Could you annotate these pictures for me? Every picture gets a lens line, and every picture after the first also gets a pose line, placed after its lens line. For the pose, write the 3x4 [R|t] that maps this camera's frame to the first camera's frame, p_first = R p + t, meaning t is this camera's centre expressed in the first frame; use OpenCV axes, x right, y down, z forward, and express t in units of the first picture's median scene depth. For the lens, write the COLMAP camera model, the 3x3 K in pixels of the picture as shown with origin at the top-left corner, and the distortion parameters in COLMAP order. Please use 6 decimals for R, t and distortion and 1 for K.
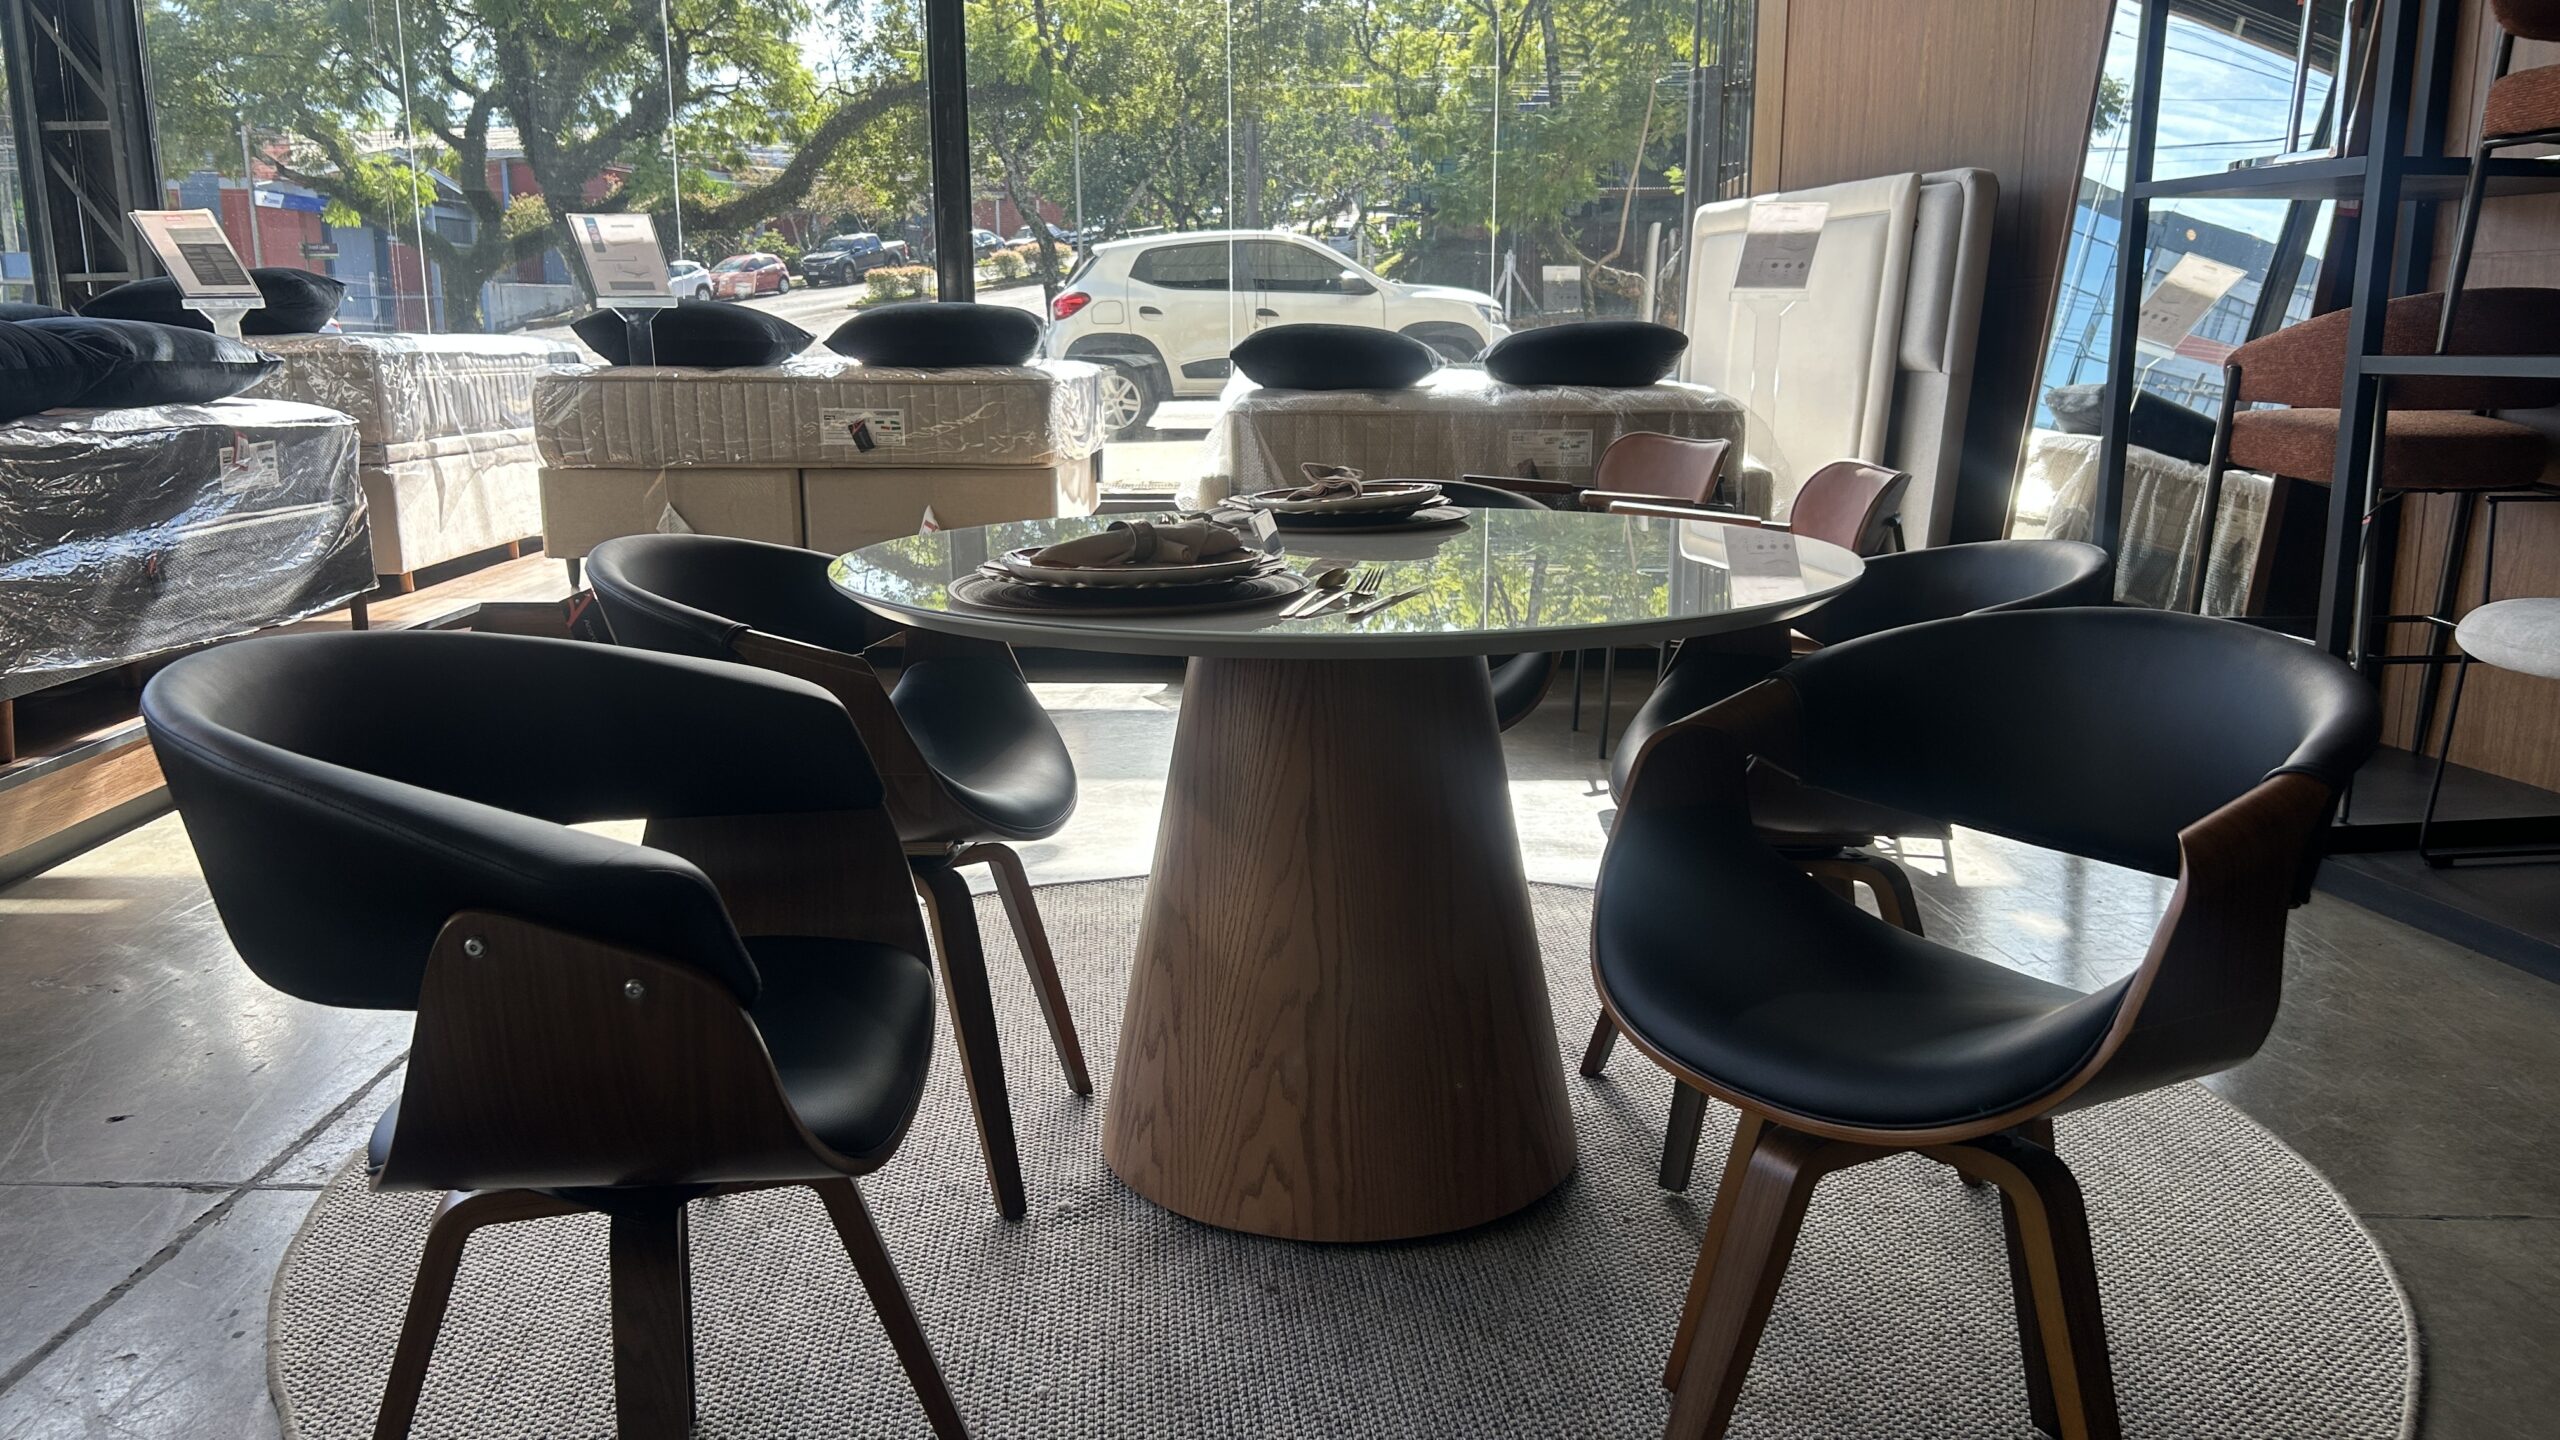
lens RADIAL K [[1951.3, 0, 1297.3], [0, 1951.3, 721.7], [0, 0, 1]] dist [0.018917, -0.003616]
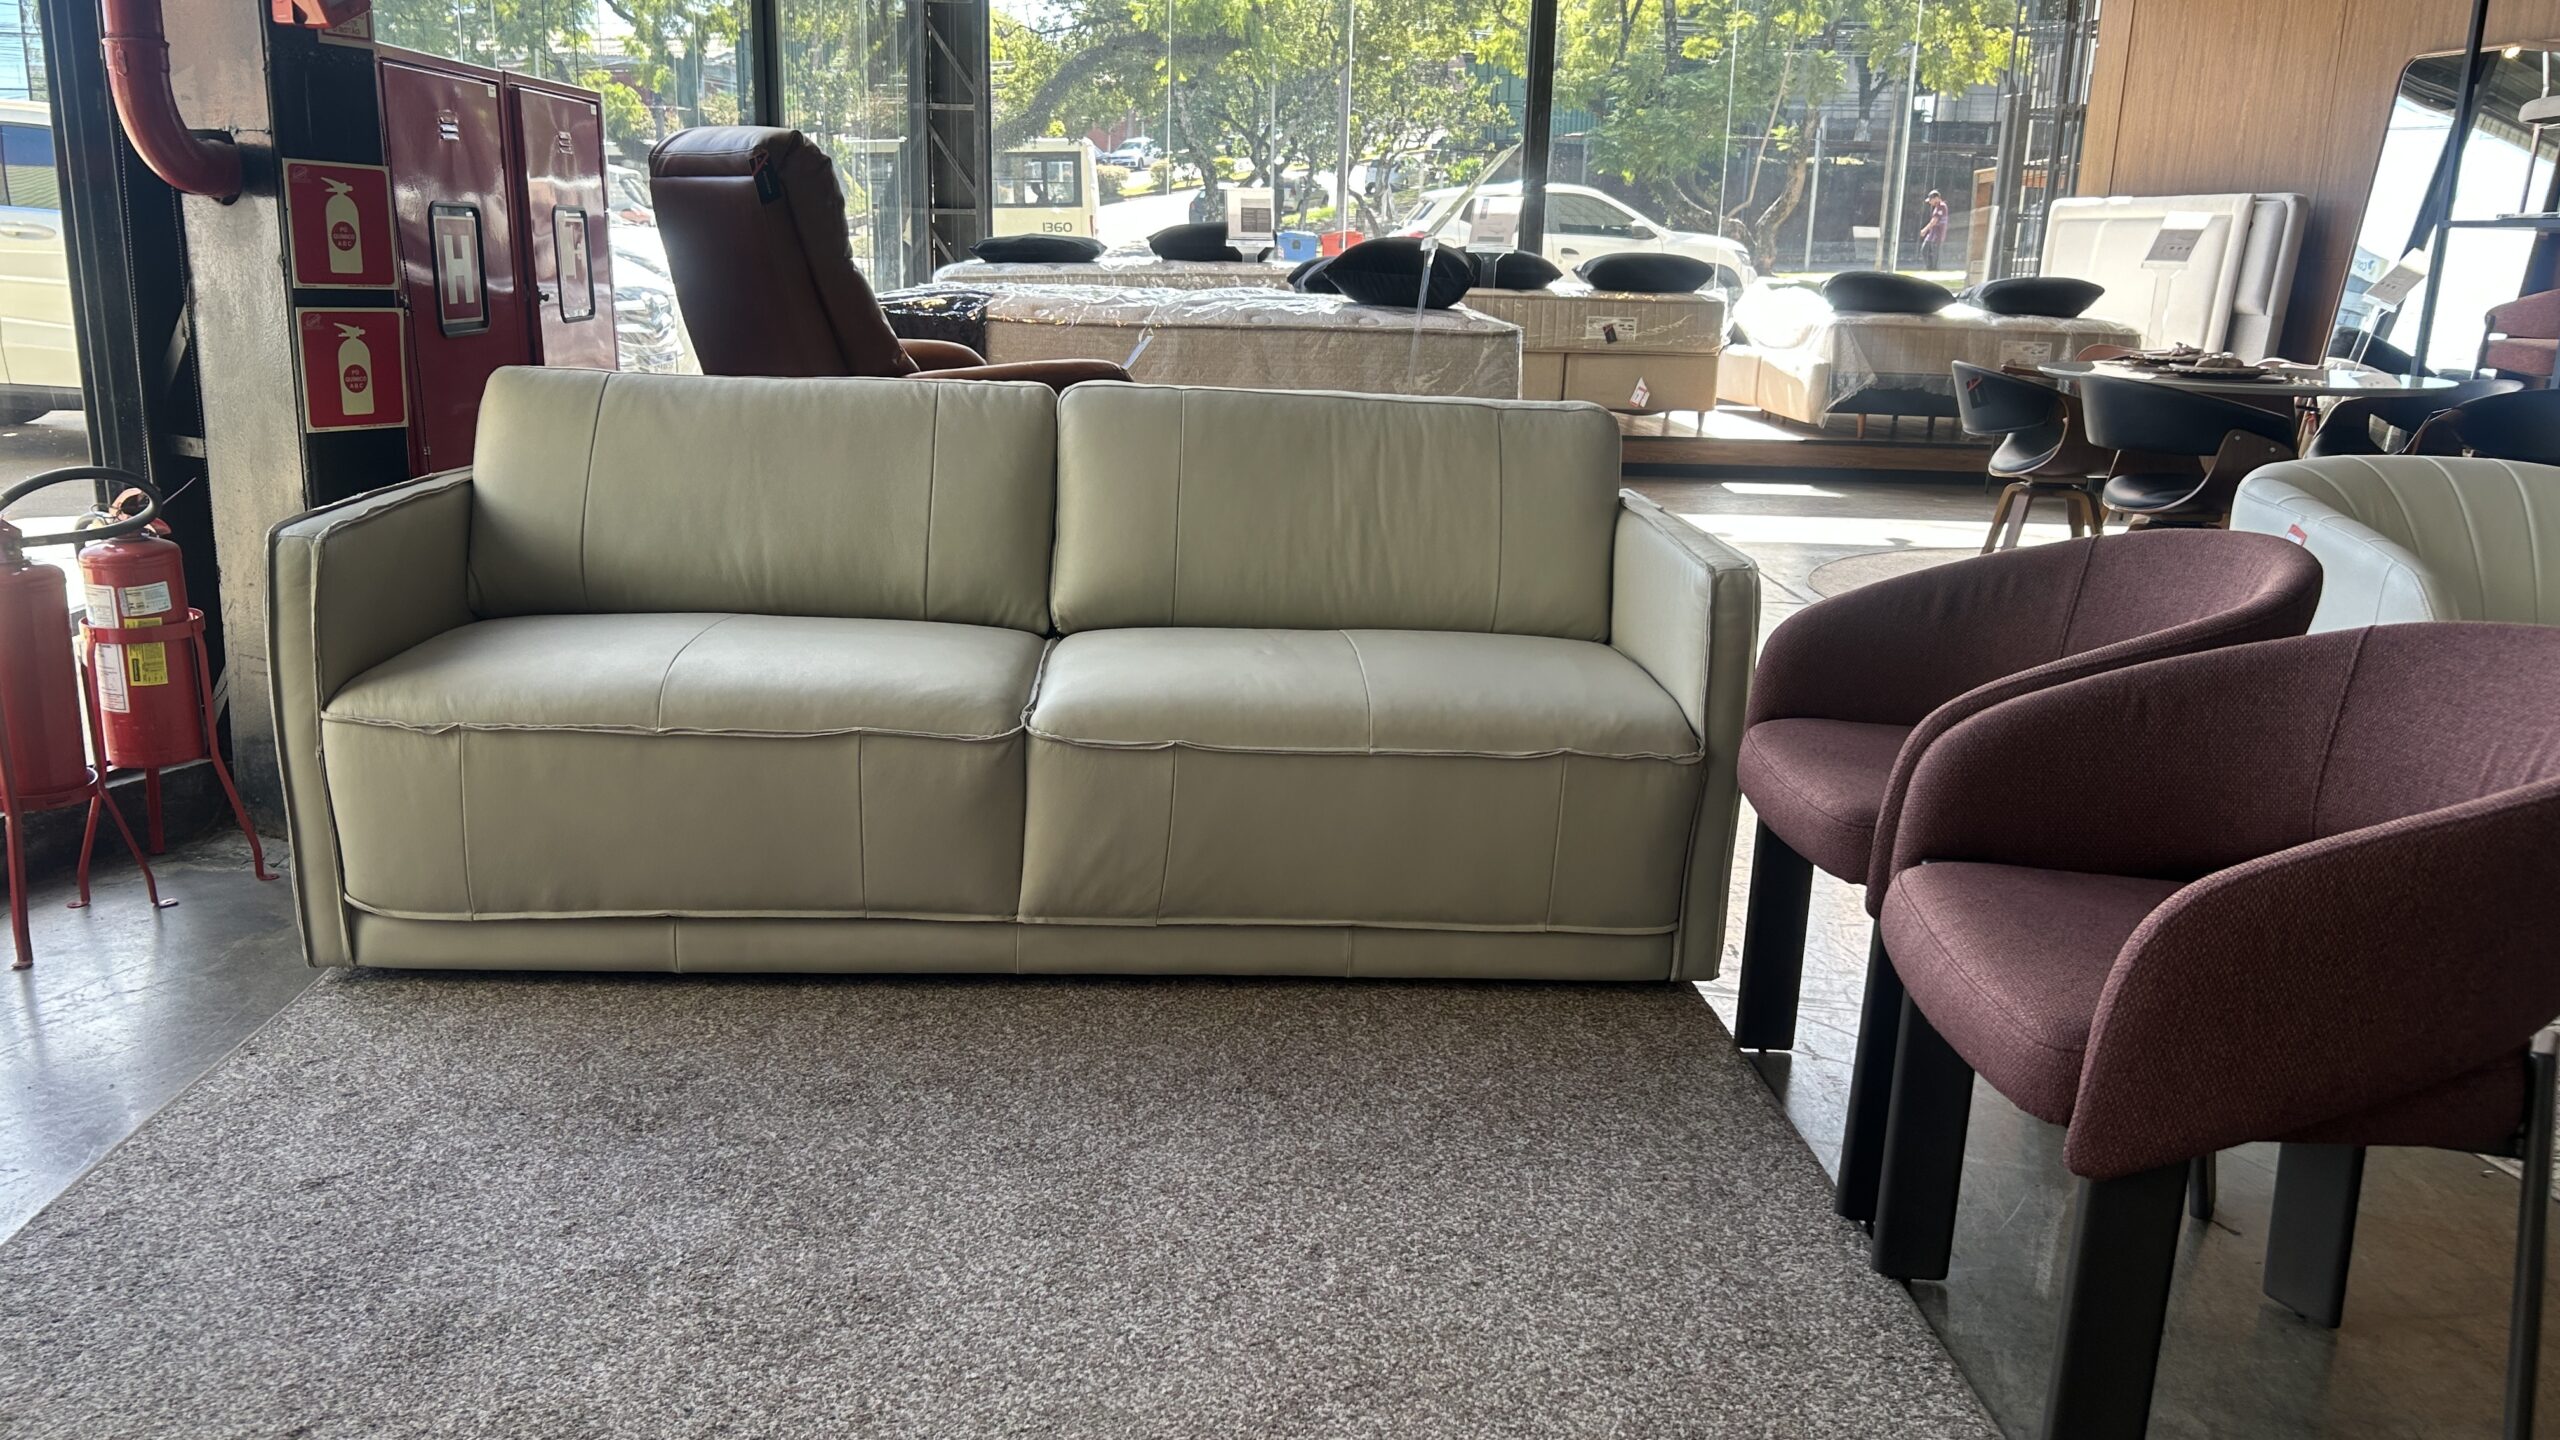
lens RADIAL K [[1951.3, 0, 1297.3], [0, 1951.3, 721.7], [0, 0, 1]] dist [0.018917, -0.003616]
pose [[0.998997, 0.024297, 0.037606, -0.534447], [-0.025728, 0.998945, 0.038050, 0.123474], [-0.036642, -0.038979, 0.998568, -0.640674]]
